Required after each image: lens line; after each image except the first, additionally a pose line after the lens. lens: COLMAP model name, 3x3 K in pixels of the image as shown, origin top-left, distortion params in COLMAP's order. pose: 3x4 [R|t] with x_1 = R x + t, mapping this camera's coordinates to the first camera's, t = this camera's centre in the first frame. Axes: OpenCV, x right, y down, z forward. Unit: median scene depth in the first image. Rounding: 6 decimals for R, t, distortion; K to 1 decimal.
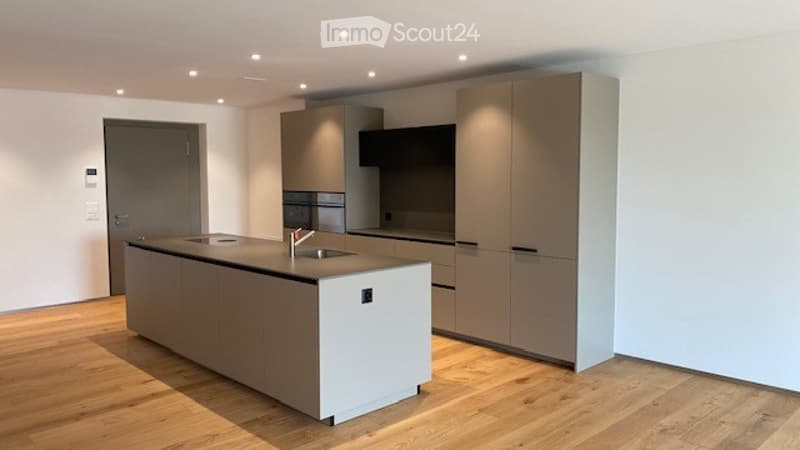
lens RADIAL K [[597.1, 0, 400.0], [0, 597.1, 225.0], [0, 0, 1]] dist [0.004834, 0.001111]
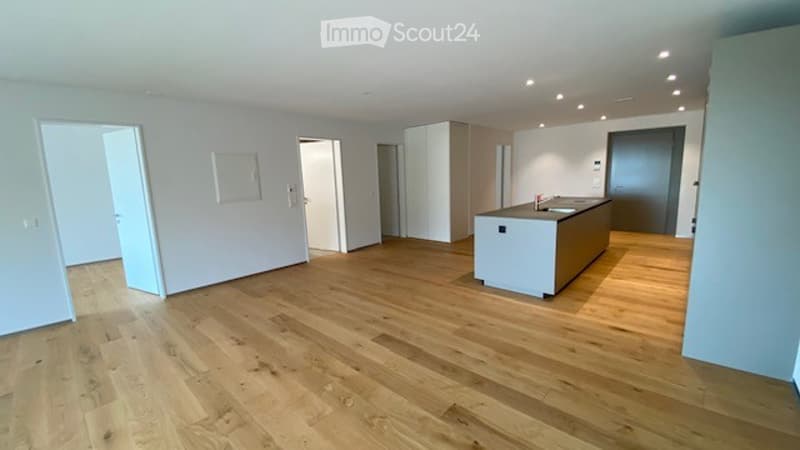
lens RADIAL K [[322.2, 0, 400.0], [0, 322.2, 225.0], [0, 0, 1]] dist [0.001871, 0.000042]
pose [[0.052784, 0.154167, -0.986634, 0.850774], [-0.042896, 0.987449, 0.151999, -0.036281], [0.997684, 0.034300, 0.058735, 0.534654]]
